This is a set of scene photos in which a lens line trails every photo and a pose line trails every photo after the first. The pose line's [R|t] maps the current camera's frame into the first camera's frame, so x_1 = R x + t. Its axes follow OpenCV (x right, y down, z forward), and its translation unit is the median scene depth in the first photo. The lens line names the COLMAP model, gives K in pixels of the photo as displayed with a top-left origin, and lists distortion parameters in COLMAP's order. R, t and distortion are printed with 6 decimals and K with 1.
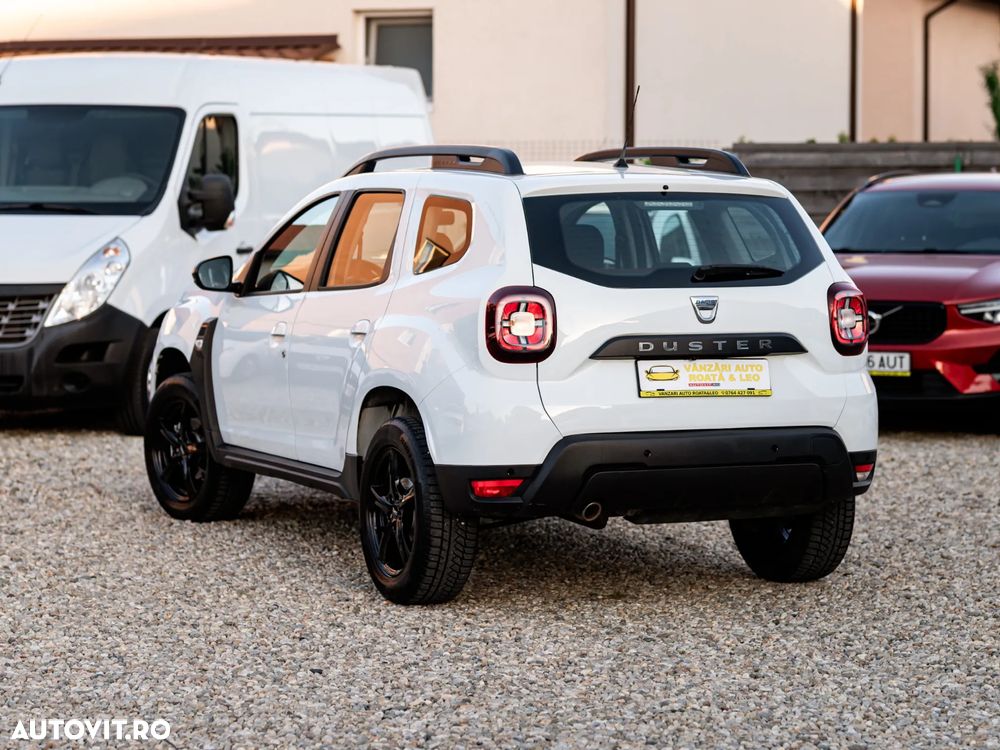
lens RADIAL K [[2881.3, 0, 504.8], [0, 2881.3, 374.5], [0, 0, 1]] dist [0.047519, -0.690994]
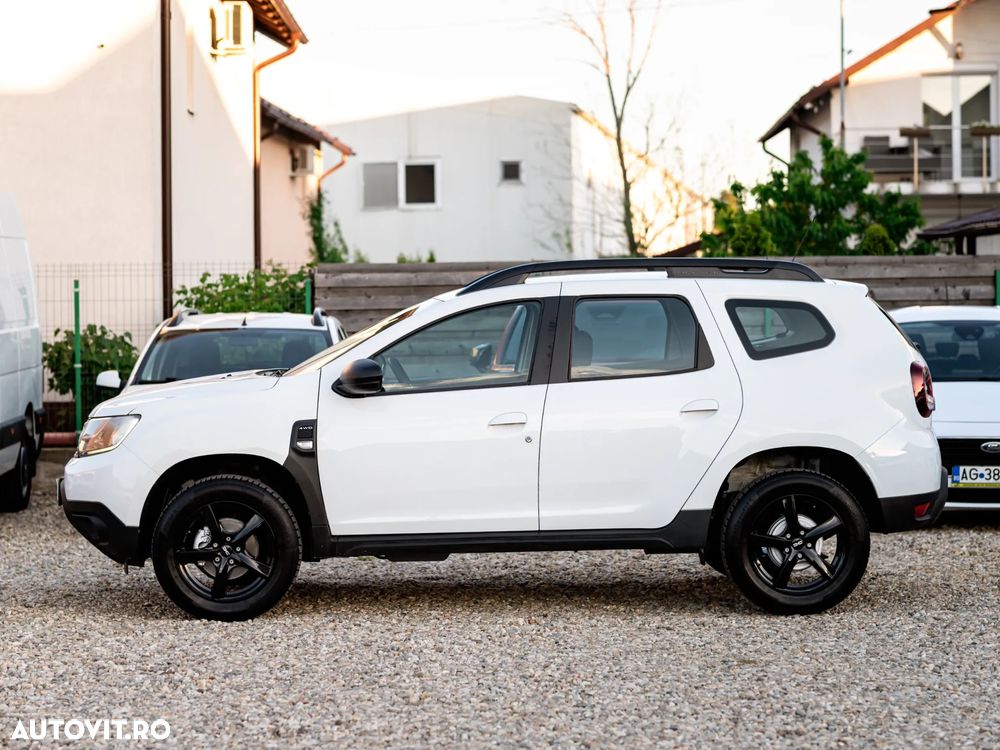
lens RADIAL K [[2921.8, 0, 502.0], [0, 2921.8, 373.8], [0, 0, 1]] dist [0.055719, -0.822579]
pose [[0.941882, -0.017672, 0.335477, -0.348801], [0.034026, 0.998498, -0.042931, 0.010509], [-0.334215, 0.051851, 0.941069, -0.011932]]
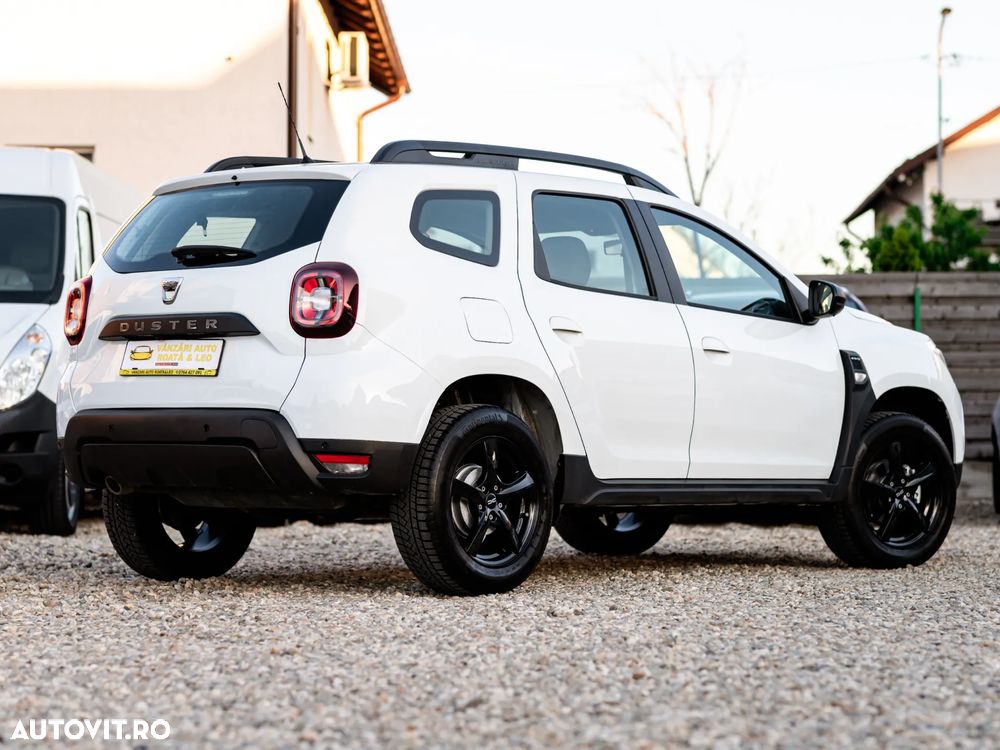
lens RADIAL K [[2899.2, 0, 502.8], [0, 2899.2, 373.0], [0, 0, 1]] dist [0.046390, -0.573541]
pose [[0.944830, 0.007056, 0.327486, -0.389234], [0.024018, 0.995585, -0.090743, 0.075381], [-0.326680, 0.093602, 0.940489, 0.076406]]
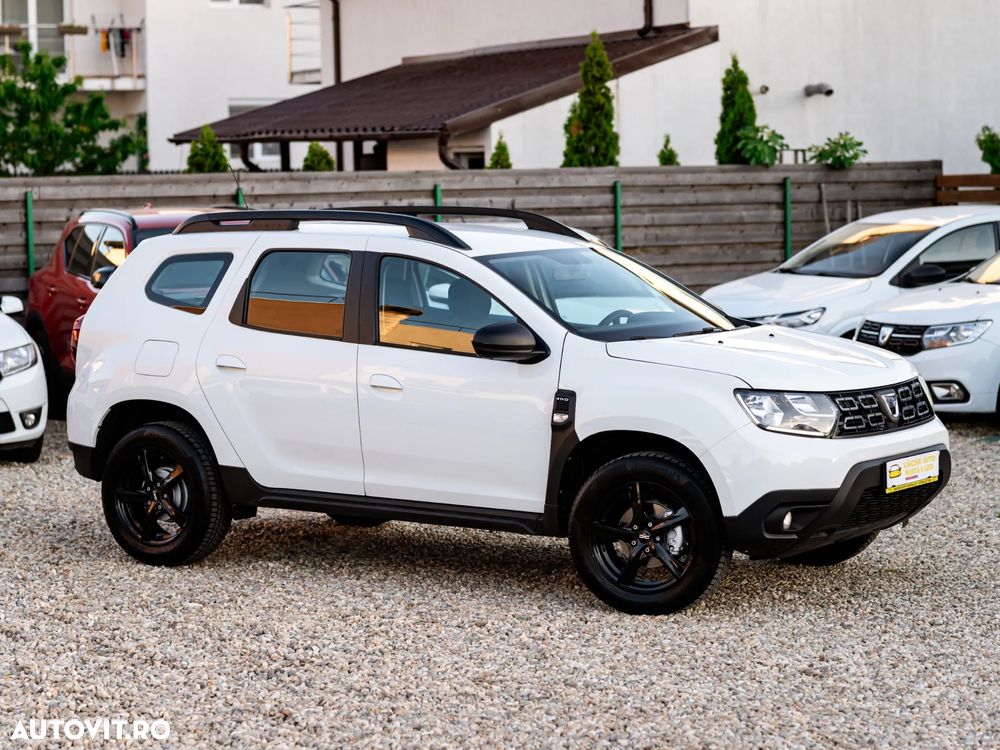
lens RADIAL K [[2789.4, 0, 517.8], [0, 2789.4, 372.9], [0, 0, 1]] dist [0.094640, -1.276619]
pose [[0.677326, -0.067482, 0.732581, -0.781688], [0.065875, 0.997347, 0.030965, -0.045812], [-0.732727, 0.027286, 0.679975, 0.255851]]
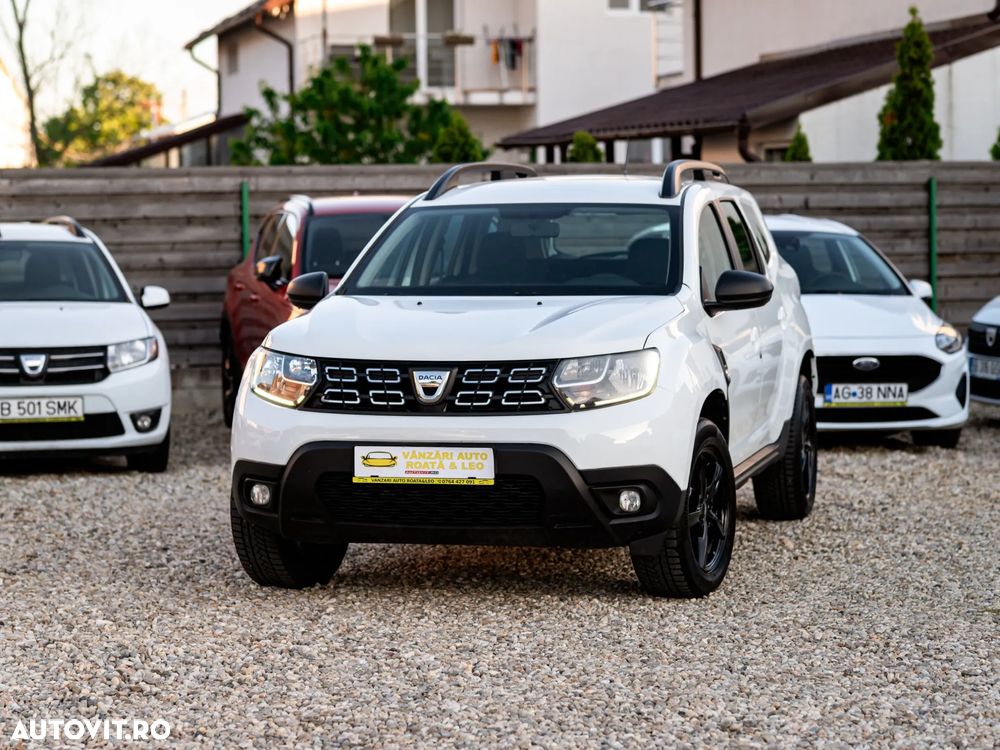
lens RADIAL K [[2881.3, 0, 504.8], [0, 2881.3, 374.5], [0, 0, 1]] dist [0.047519, -0.690994]
pose [[0.811660, -0.041581, 0.582649, -0.546564], [0.051973, 0.998648, -0.001131, -0.008276], [-0.581814, 0.031200, 0.812723, 0.257577]]
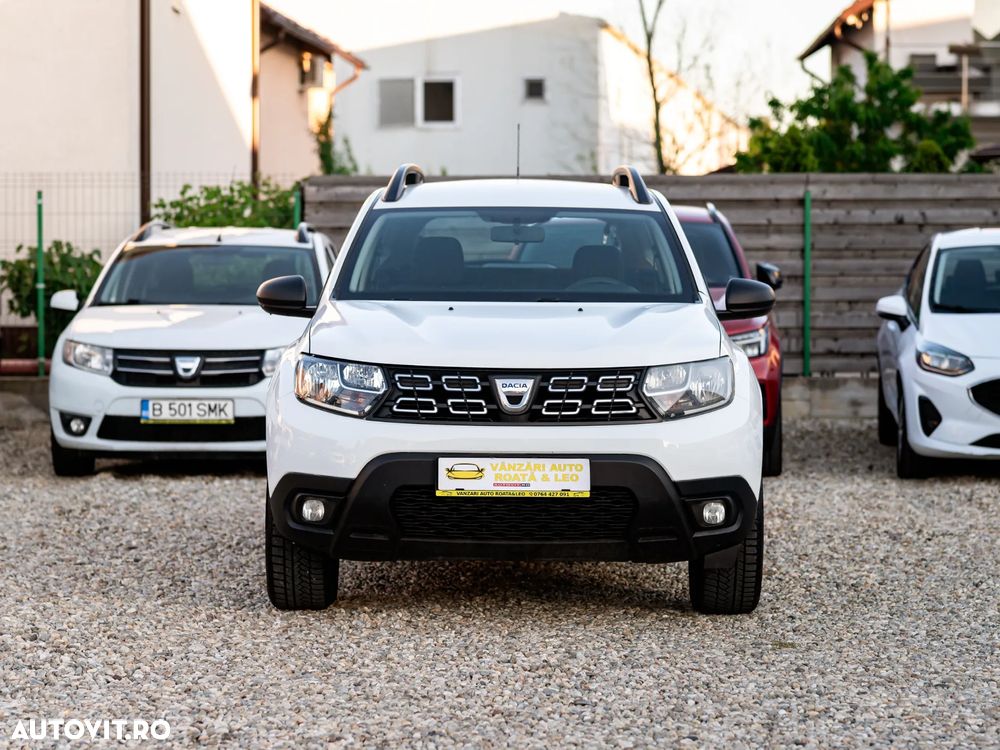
lens RADIAL K [[2966.2, 0, 546.9], [0, 2966.2, 377.0], [0, 0, 1]] dist [0.041799, -0.479149]
pose [[0.940187, -0.015492, 0.340306, -0.290021], [0.023215, 0.999557, -0.018635, 0.007127], [-0.339867, 0.025421, 0.940130, 0.123205]]
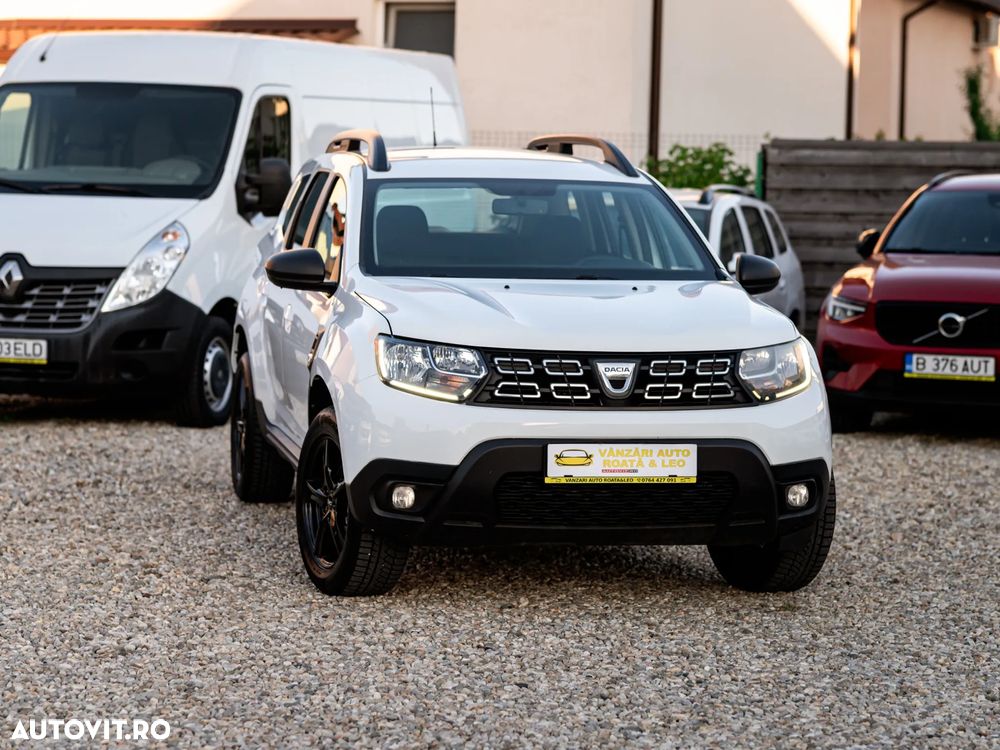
lens RADIAL K [[2868.5, 0, 474.3], [0, 2868.5, 375.7], [0, 0, 1]] dist [0.039044, -0.438449]
pose [[0.999445, 0.019816, 0.026773, -0.076749], [-0.019868, 0.999801, 0.001666, 0.000764], [-0.026735, -0.002197, 0.999640, 0.048016]]
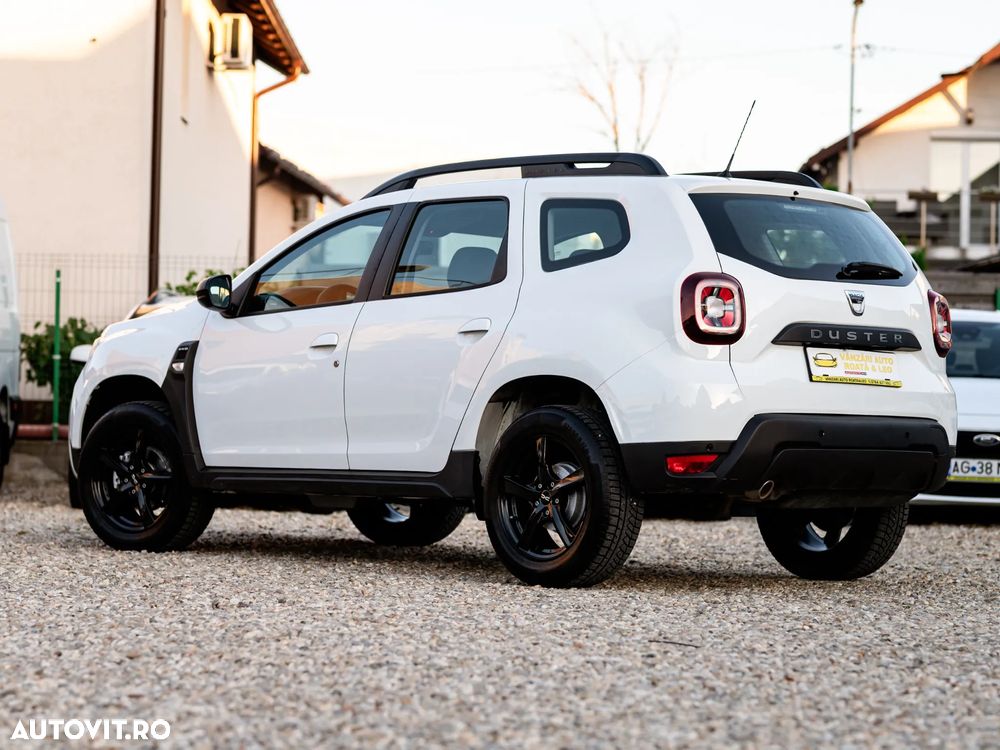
lens RADIAL K [[2936.3, 0, 497.8], [0, 2936.3, 379.2], [0, 0, 1]] dist [0.018121, -0.846168]
pose [[0.943289, 0.023324, 0.331151, -0.326786], [0.003497, 0.996775, -0.080167, 0.072673], [-0.331953, 0.076779, 0.940166, 0.016036]]
